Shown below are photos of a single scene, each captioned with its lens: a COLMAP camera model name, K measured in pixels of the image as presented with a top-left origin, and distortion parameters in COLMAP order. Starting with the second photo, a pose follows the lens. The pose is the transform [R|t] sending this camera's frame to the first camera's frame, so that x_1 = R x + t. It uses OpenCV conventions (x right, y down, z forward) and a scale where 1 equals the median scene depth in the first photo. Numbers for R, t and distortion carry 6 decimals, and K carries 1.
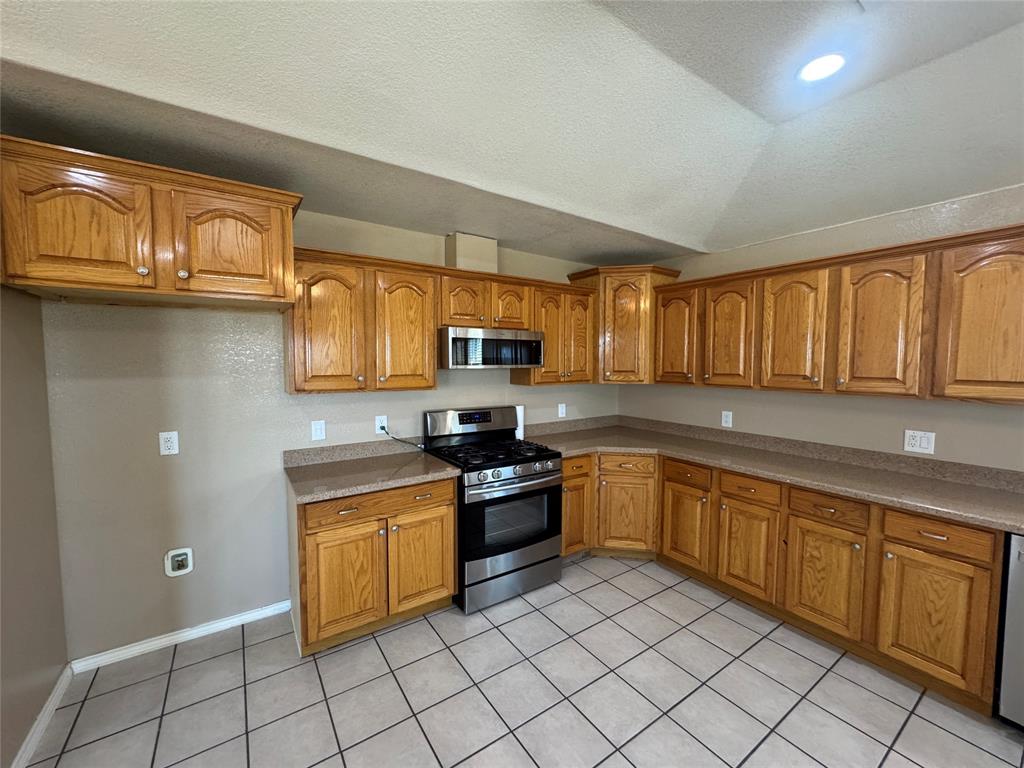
lens RADIAL K [[411.0, 0, 511.3], [0, 411.0, 384.5], [0, 0, 1]] dist [-0.006360, 0.000846]
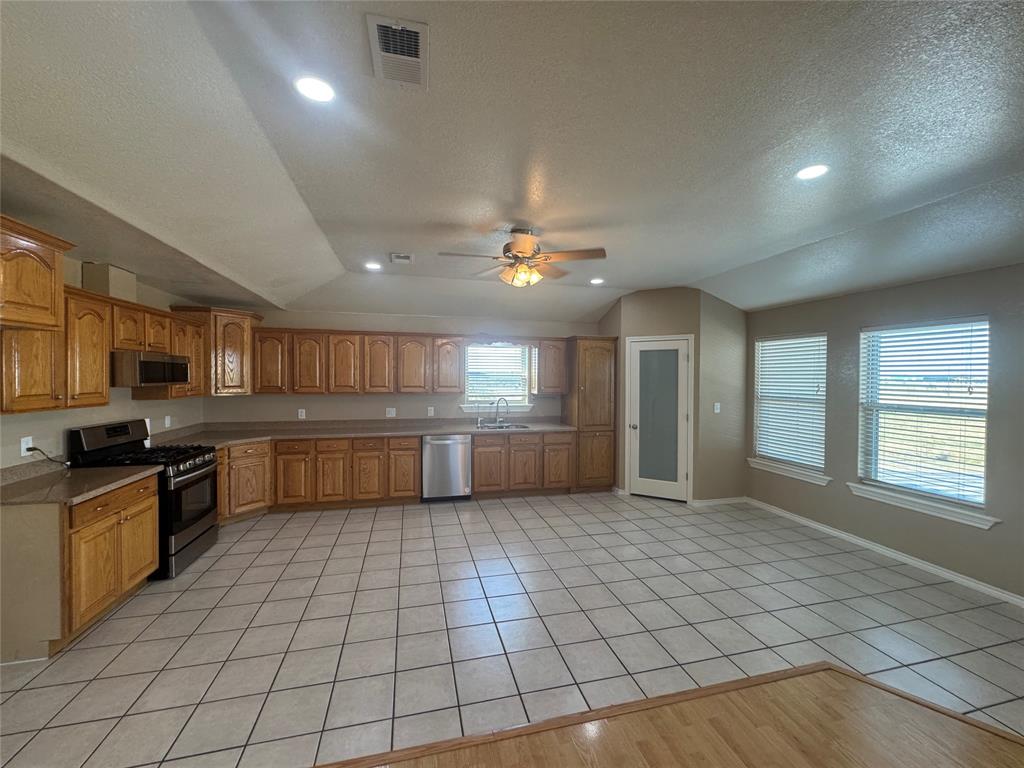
lens RADIAL K [[411.0, 0, 511.7], [0, 411.0, 384.9], [0, 0, 1]] dist [-0.006360, 0.000846]
pose [[0.344394, -0.018778, 0.938637, -0.918698], [0.050105, 0.998743, 0.001597, 0.010183], [-0.937487, 0.046481, 0.344902, -0.451667]]
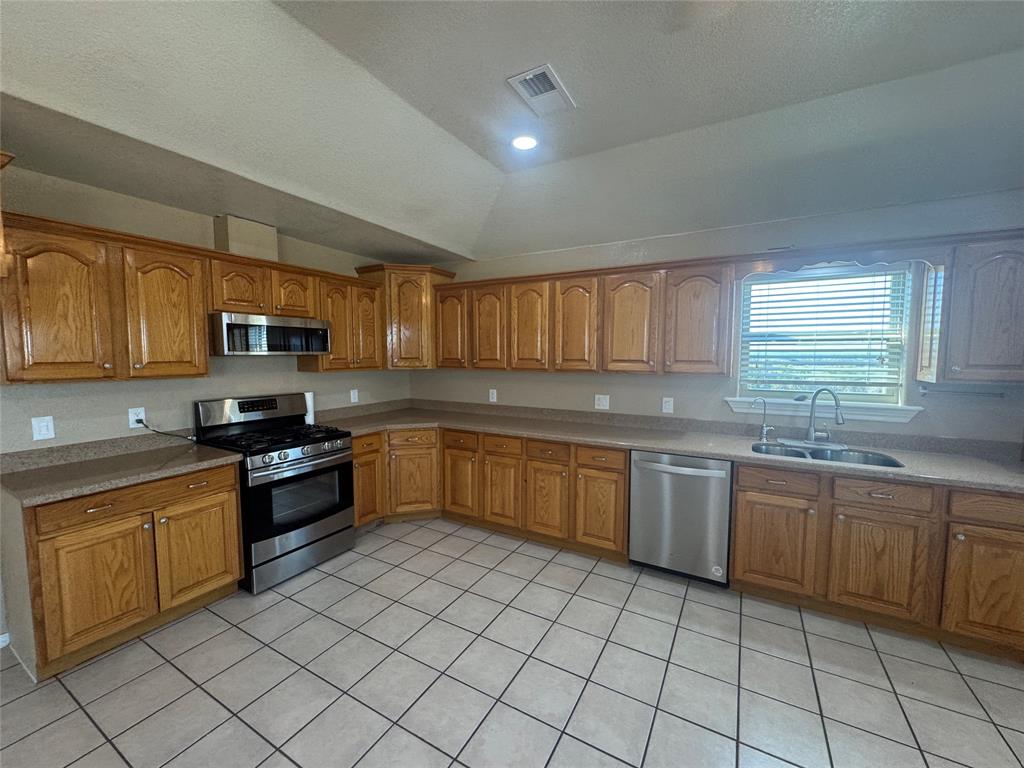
lens RADIAL K [[411.0, 0, 511.4], [0, 411.0, 384.3], [0, 0, 1]] dist [-0.006360, 0.000846]
pose [[0.897021, -0.034670, 0.440625, 0.031718], [0.026731, 0.999349, 0.024213, 0.027230], [-0.441178, -0.009941, 0.897365, -0.192091]]
